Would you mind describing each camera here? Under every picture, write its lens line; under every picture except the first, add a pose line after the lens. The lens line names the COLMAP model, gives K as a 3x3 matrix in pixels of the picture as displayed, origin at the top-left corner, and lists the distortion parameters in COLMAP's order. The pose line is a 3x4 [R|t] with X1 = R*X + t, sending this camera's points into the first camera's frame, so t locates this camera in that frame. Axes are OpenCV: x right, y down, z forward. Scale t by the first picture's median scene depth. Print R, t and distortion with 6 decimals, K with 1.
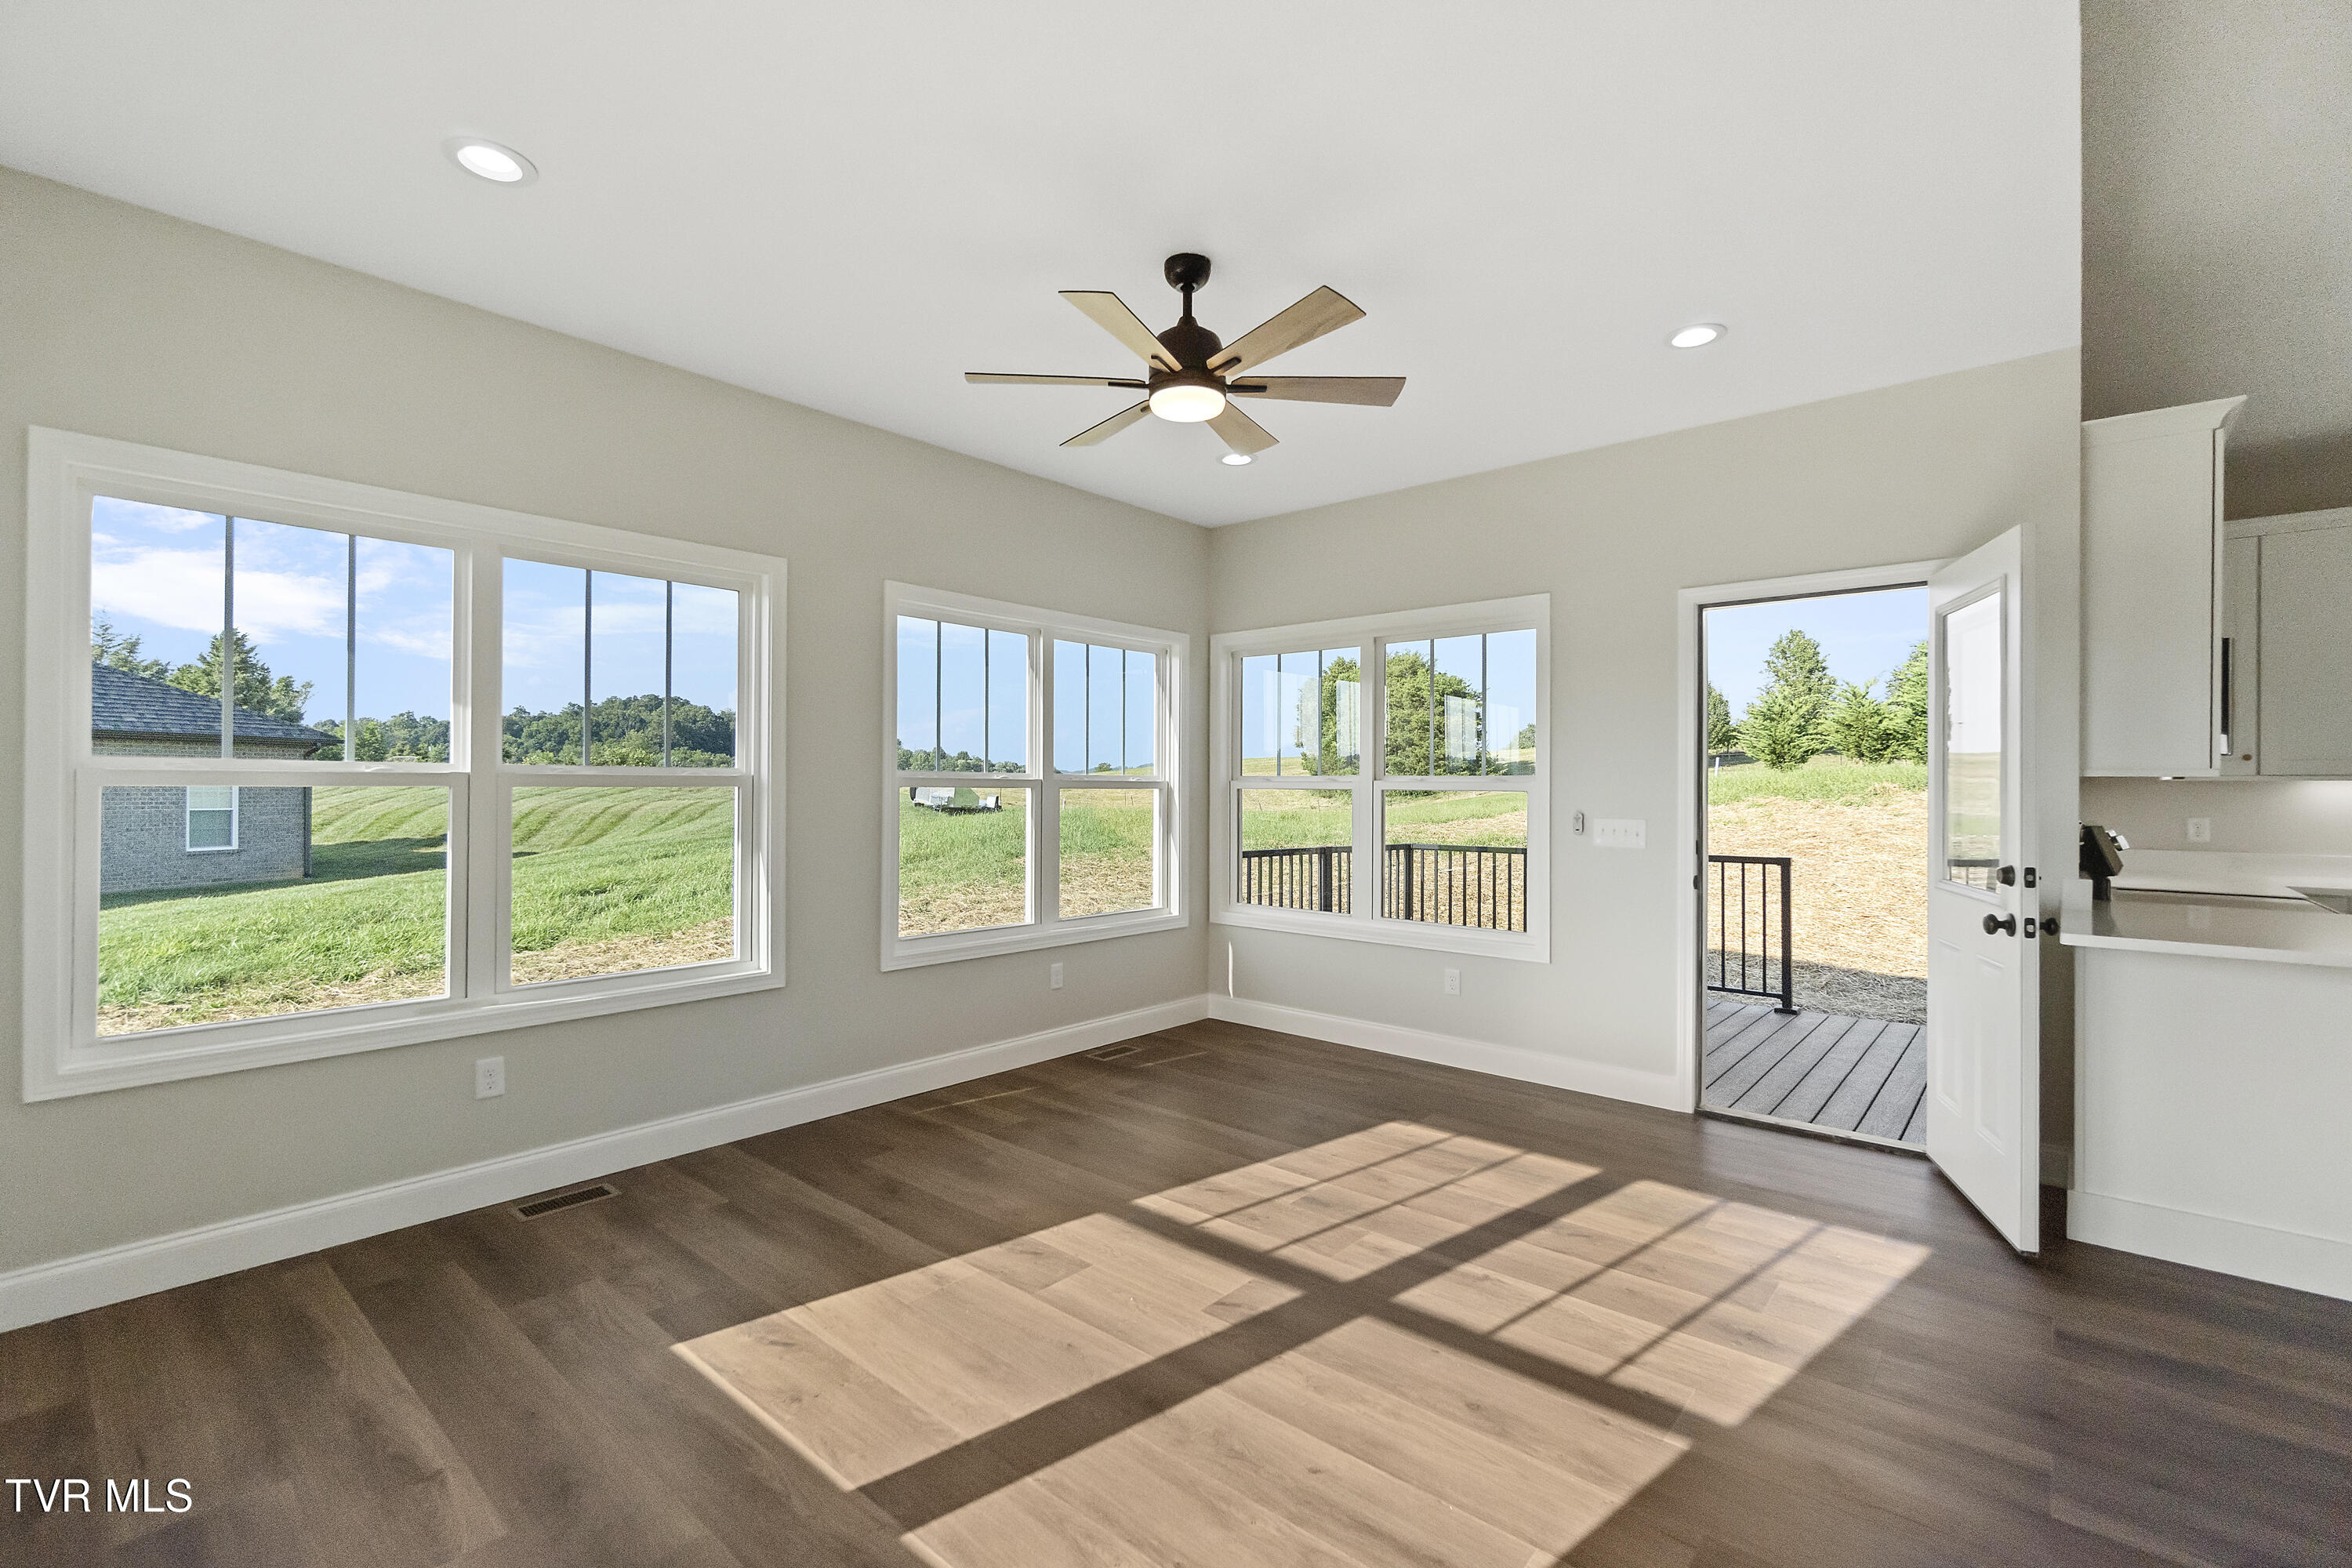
lens RADIAL K [[1029.9, 0, 1176.0], [0, 1029.9, 784.0], [0, 0, 1]] dist [-0.003103, -0.000212]
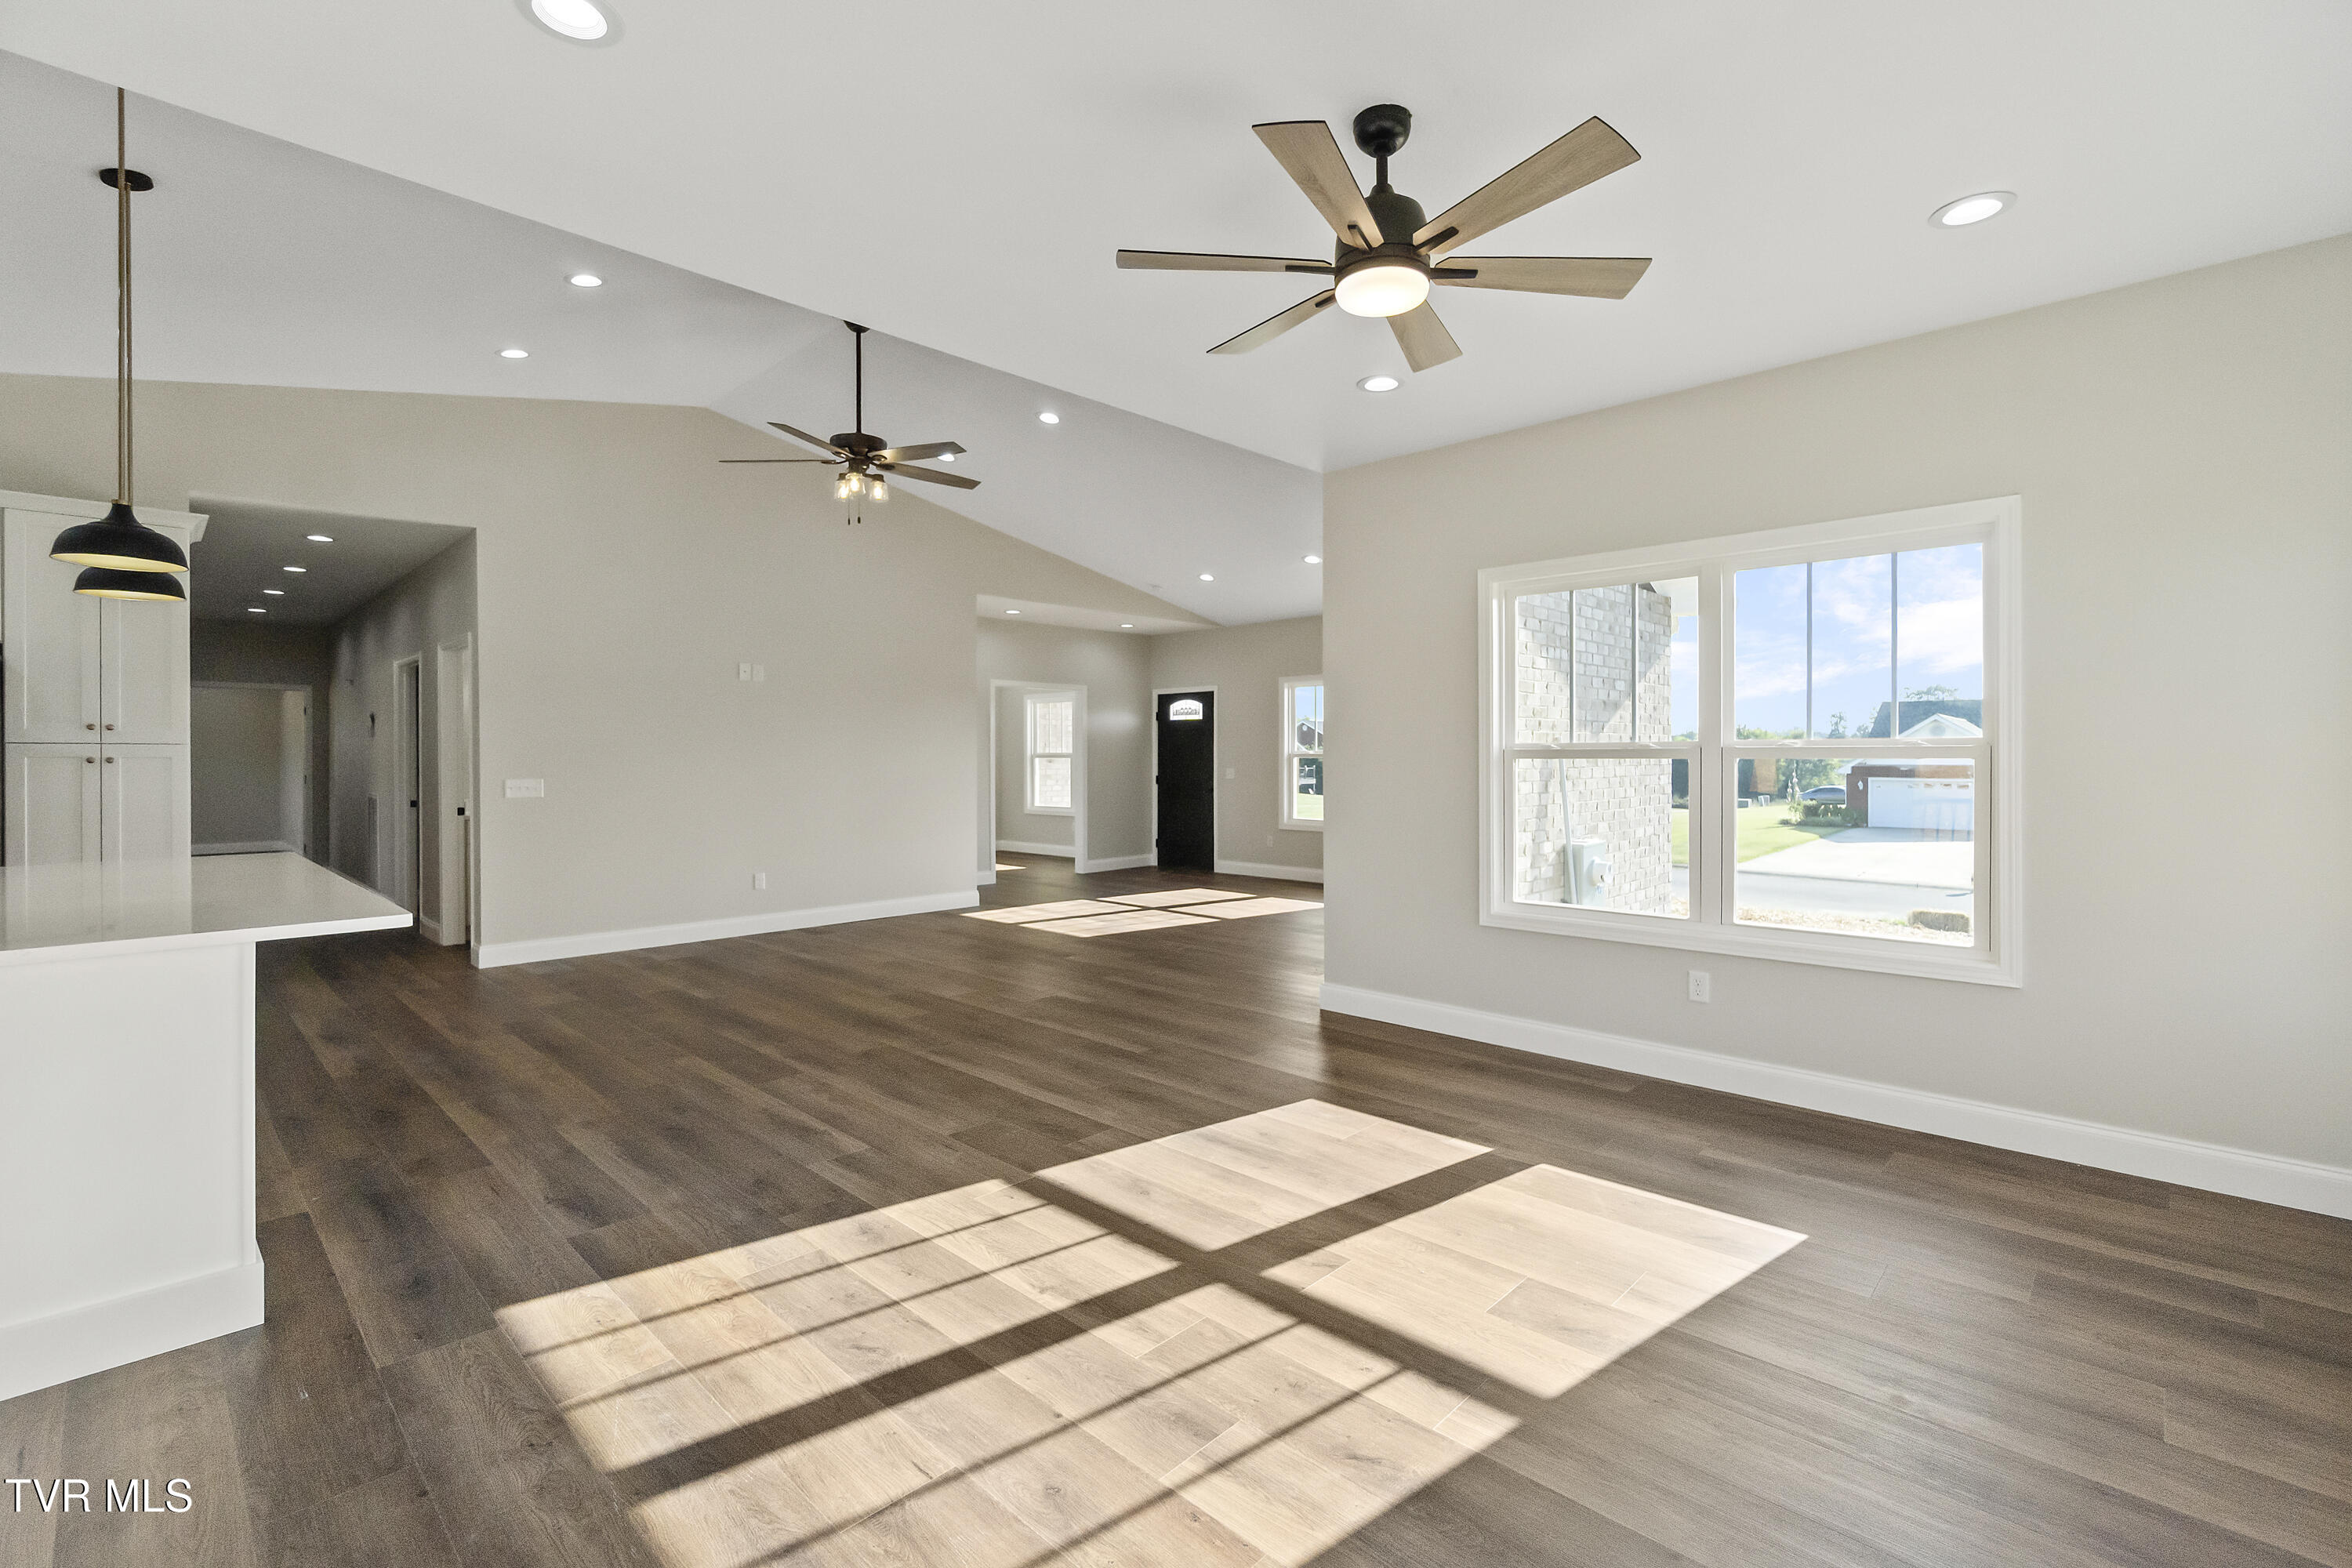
lens RADIAL K [[1019.1, 0, 1176.6], [0, 1019.1, 755.8], [0, 0, 1]] dist [-0.003467, -0.000684]
pose [[-0.998717, -0.001017, 0.050620, 0.098892], [-0.001222, 0.999991, -0.004023, 0.005115], [-0.050616, -0.004080, -0.998710, 1.337641]]
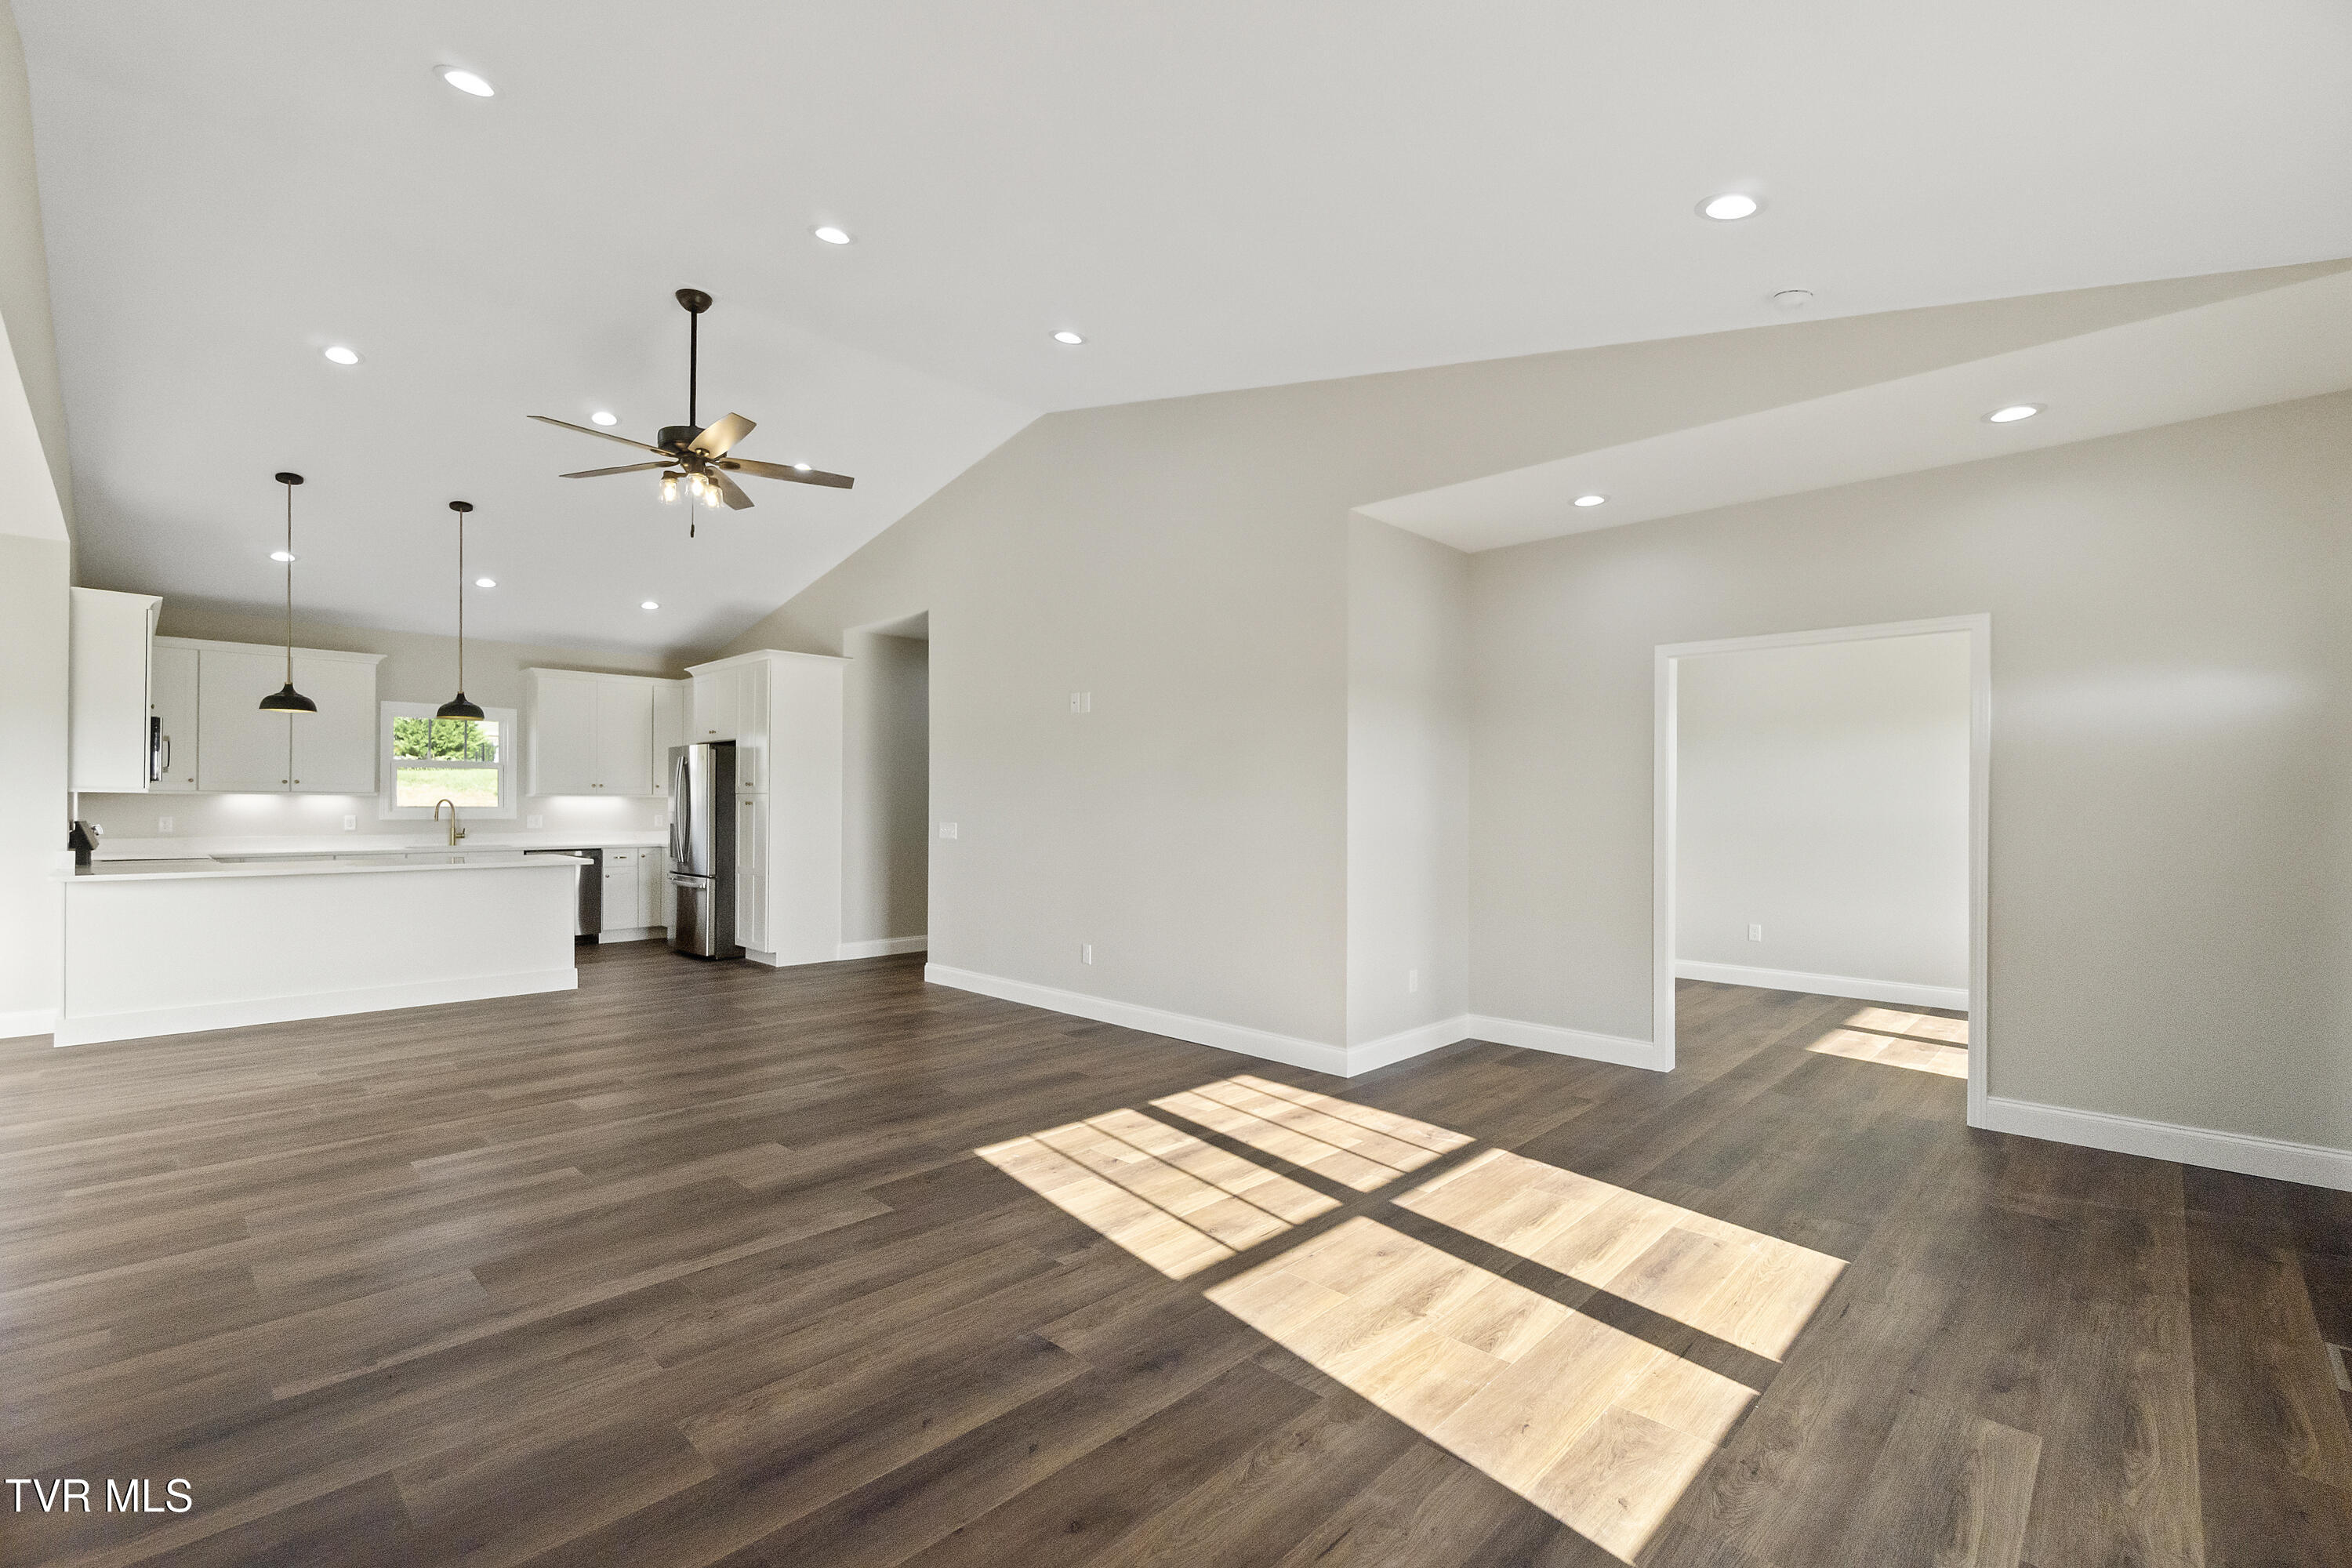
lens RADIAL K [[1019.2, 0, 1171.8], [0, 1019.2, 806.7], [0, 0, 1]] dist [-0.003862, 0.000079]
pose [[0.056770, -0.006169, 0.998368, -0.615226], [-0.007537, 0.999950, 0.006607, -0.007299], [-0.998359, -0.007900, 0.056720, -0.816251]]
